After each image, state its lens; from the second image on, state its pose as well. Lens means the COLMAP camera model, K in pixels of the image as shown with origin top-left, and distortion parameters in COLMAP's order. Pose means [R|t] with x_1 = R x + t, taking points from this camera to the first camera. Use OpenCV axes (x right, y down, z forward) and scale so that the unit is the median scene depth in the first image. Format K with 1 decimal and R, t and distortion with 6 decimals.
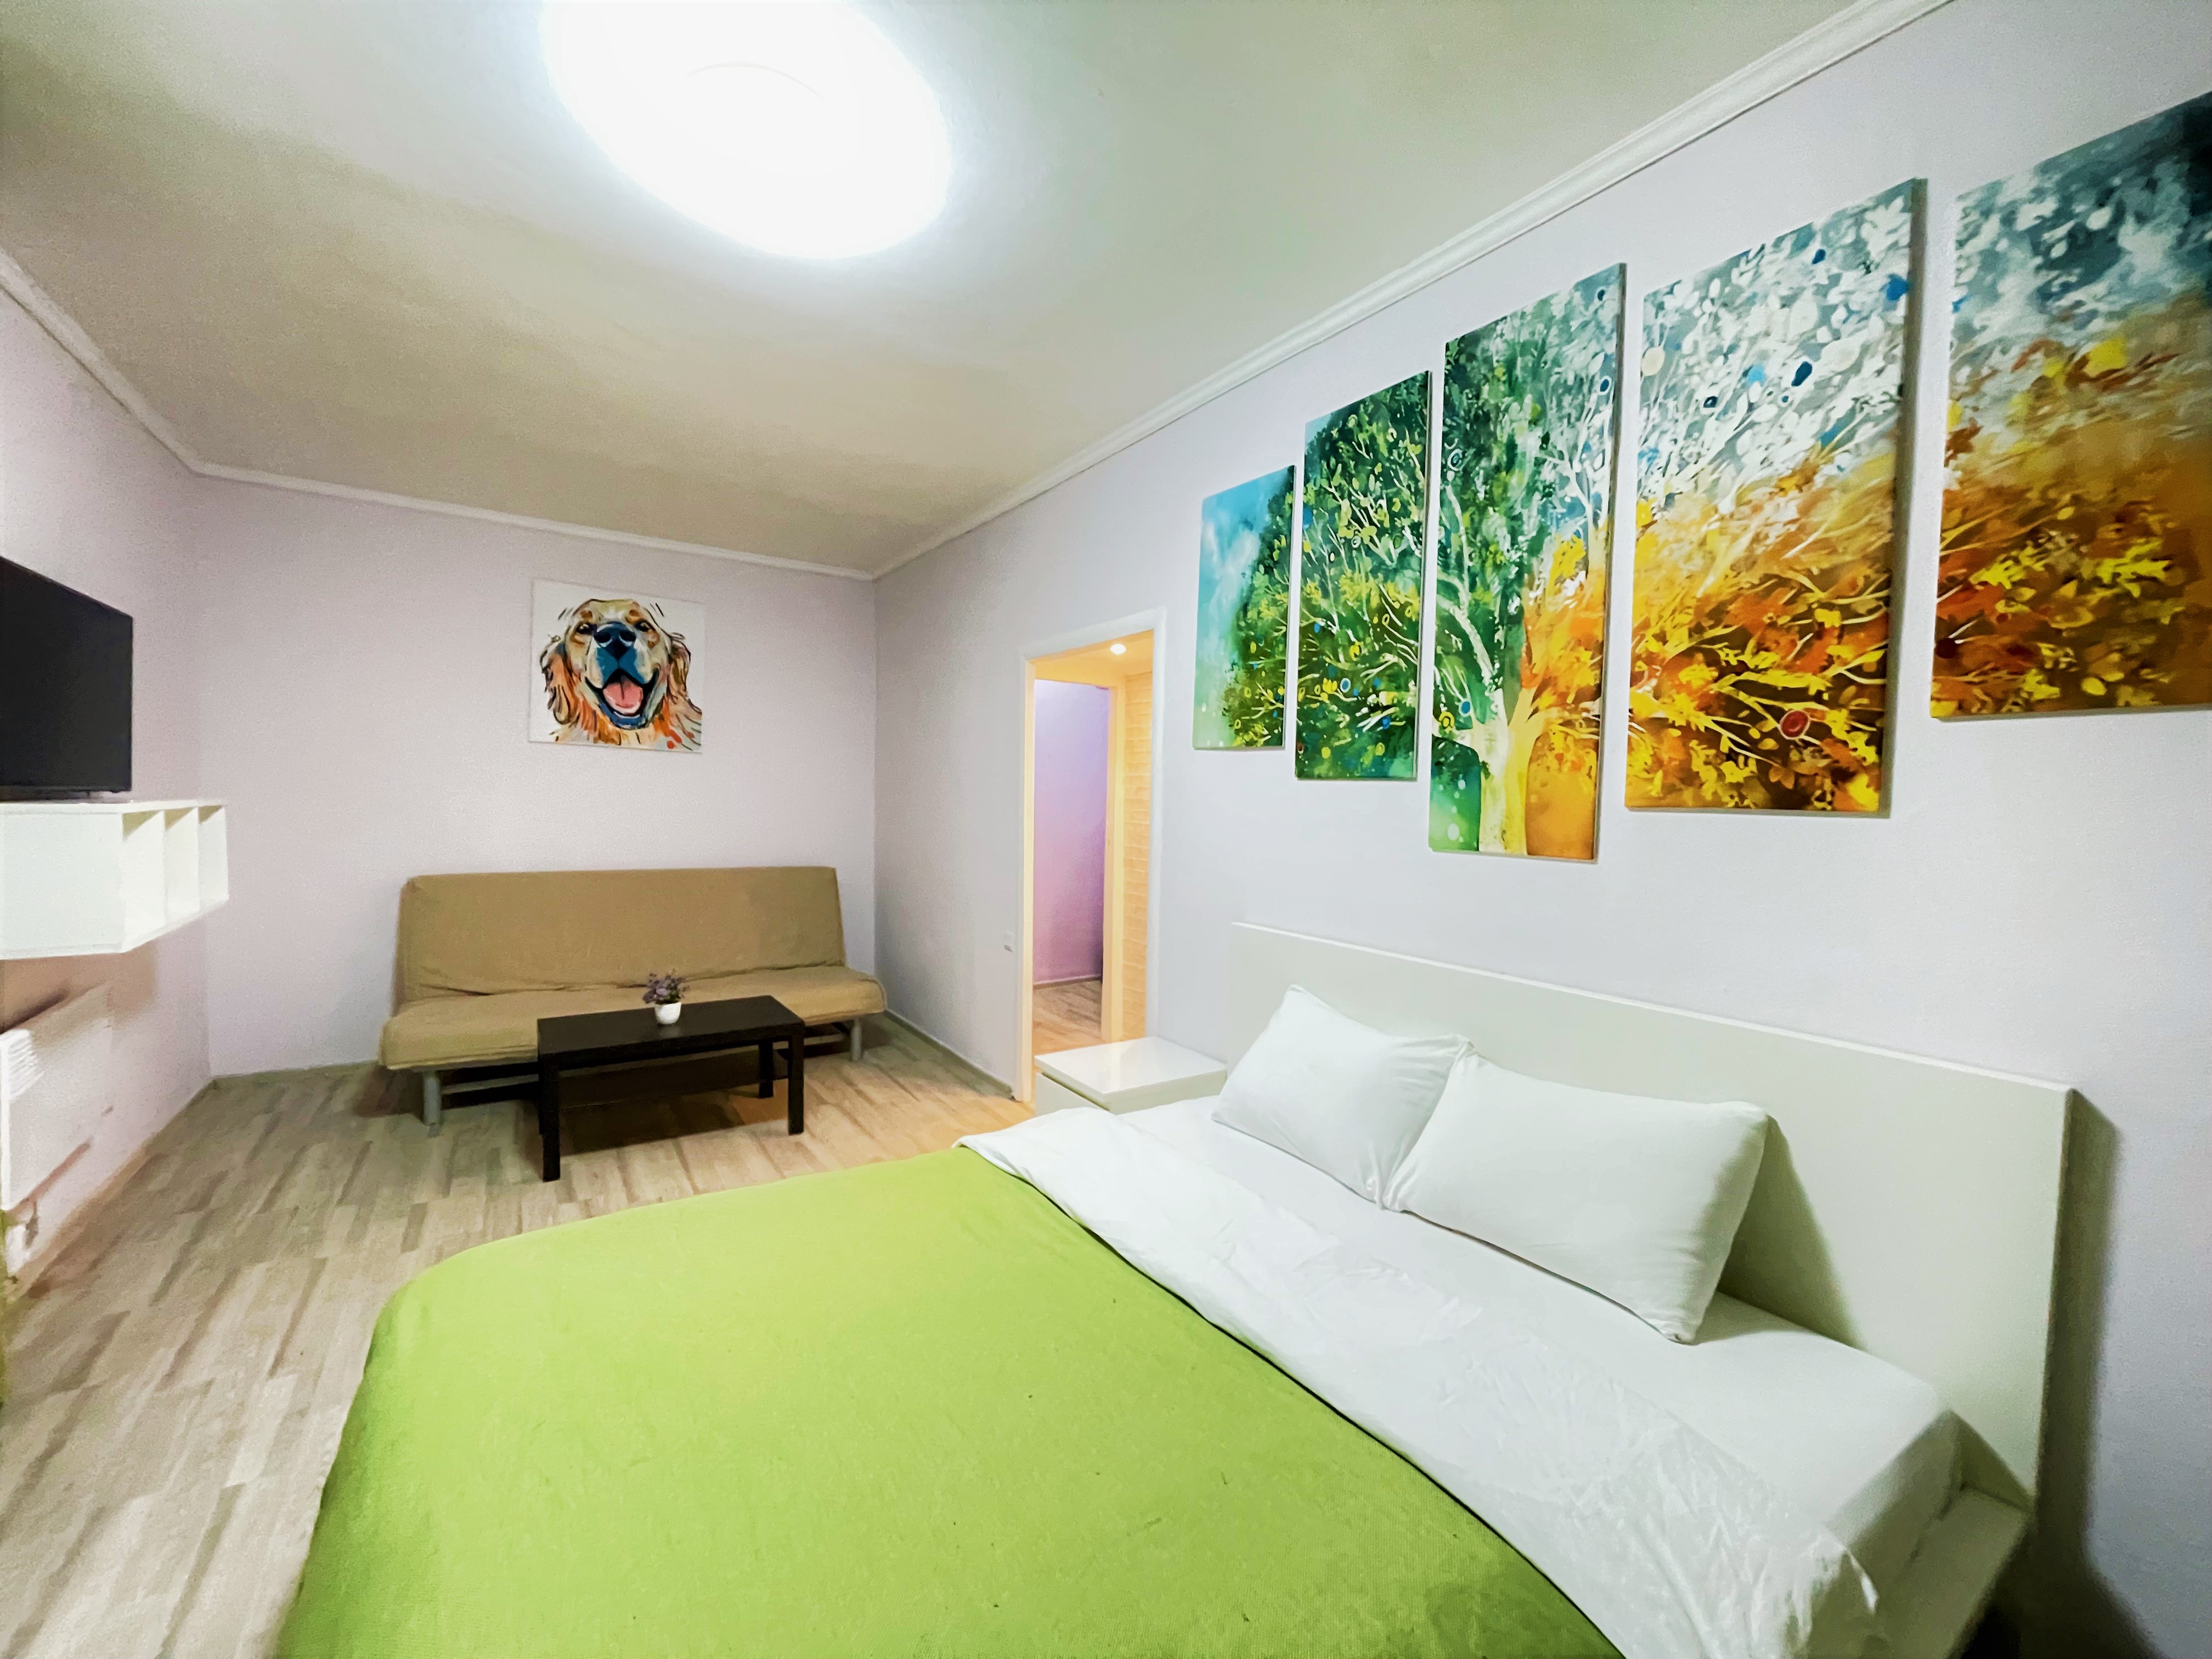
lens RADIAL K [[887.6, 0, 1084.5], [0, 887.6, 845.5], [0, 0, 1]] dist [0.000232, 0.001260]
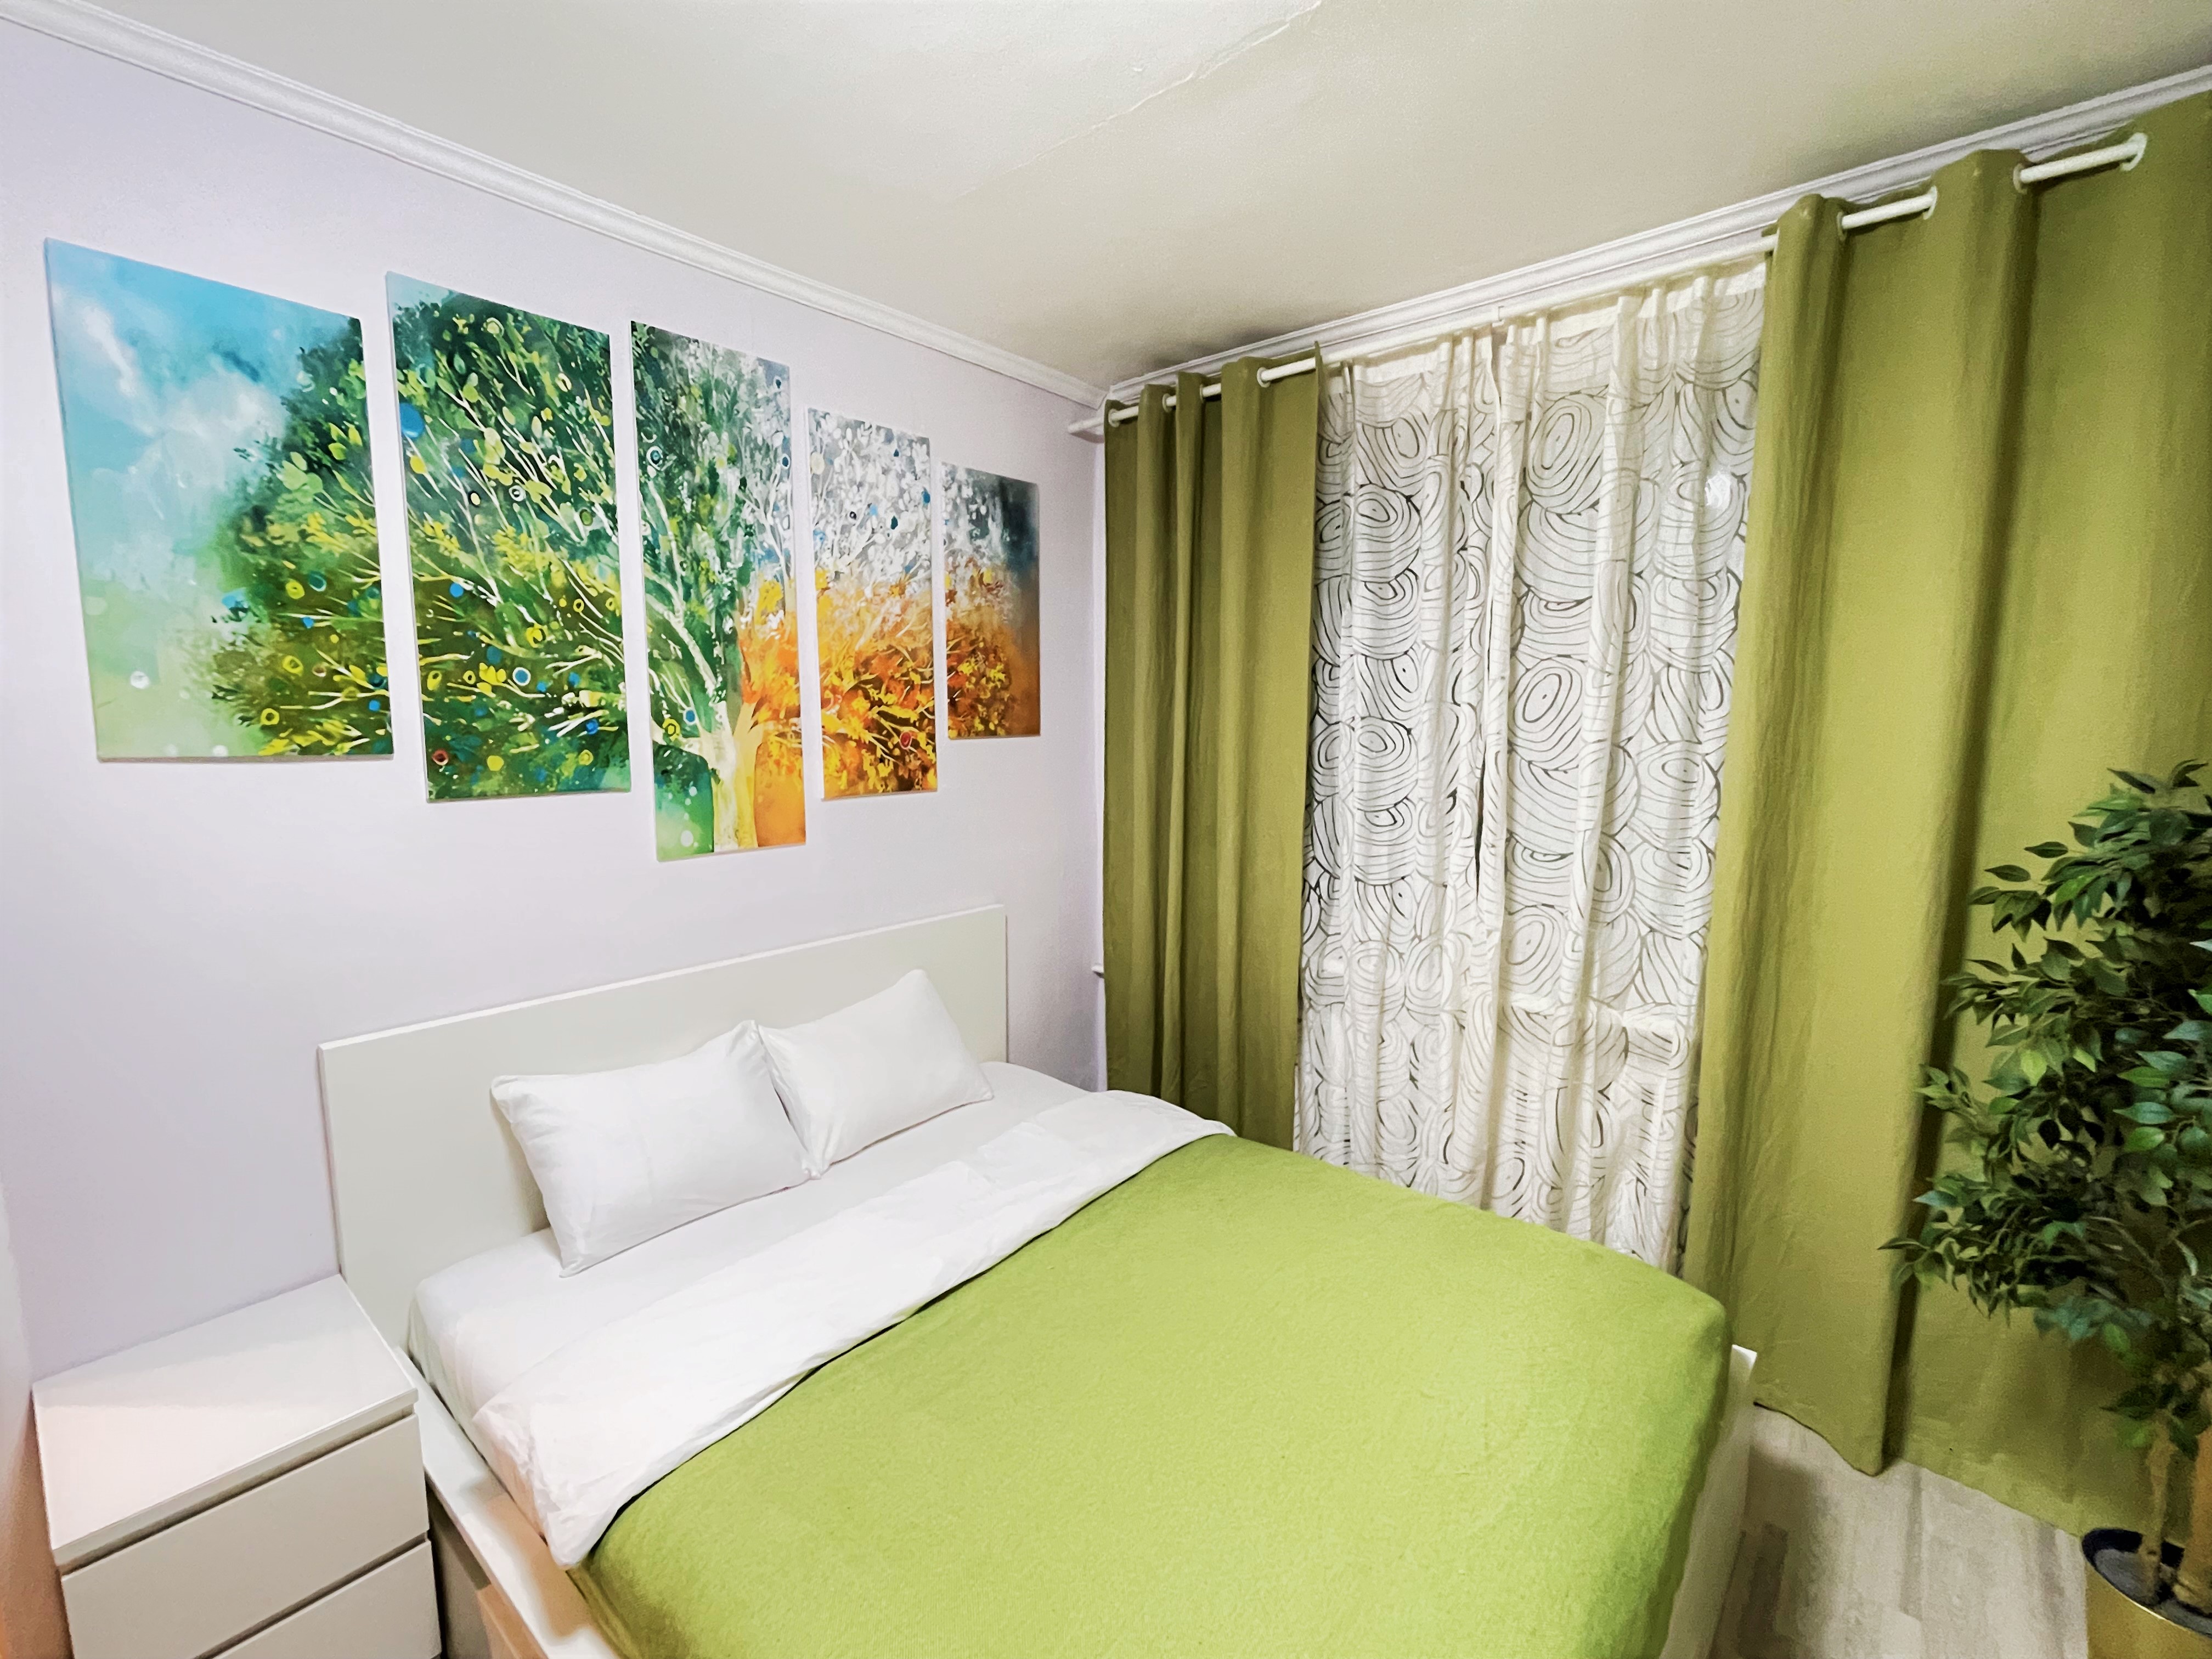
lens RADIAL K [[964.3, 0, 1103.4], [0, 964.3, 833.0], [0, 0, 1]] dist [-0.003457, -0.000505]
pose [[-0.279486, -0.150452, 0.948289, -0.620746], [0.044007, 0.984602, 0.169183, -0.152354], [-0.959141, 0.089015, -0.268561, 0.687666]]
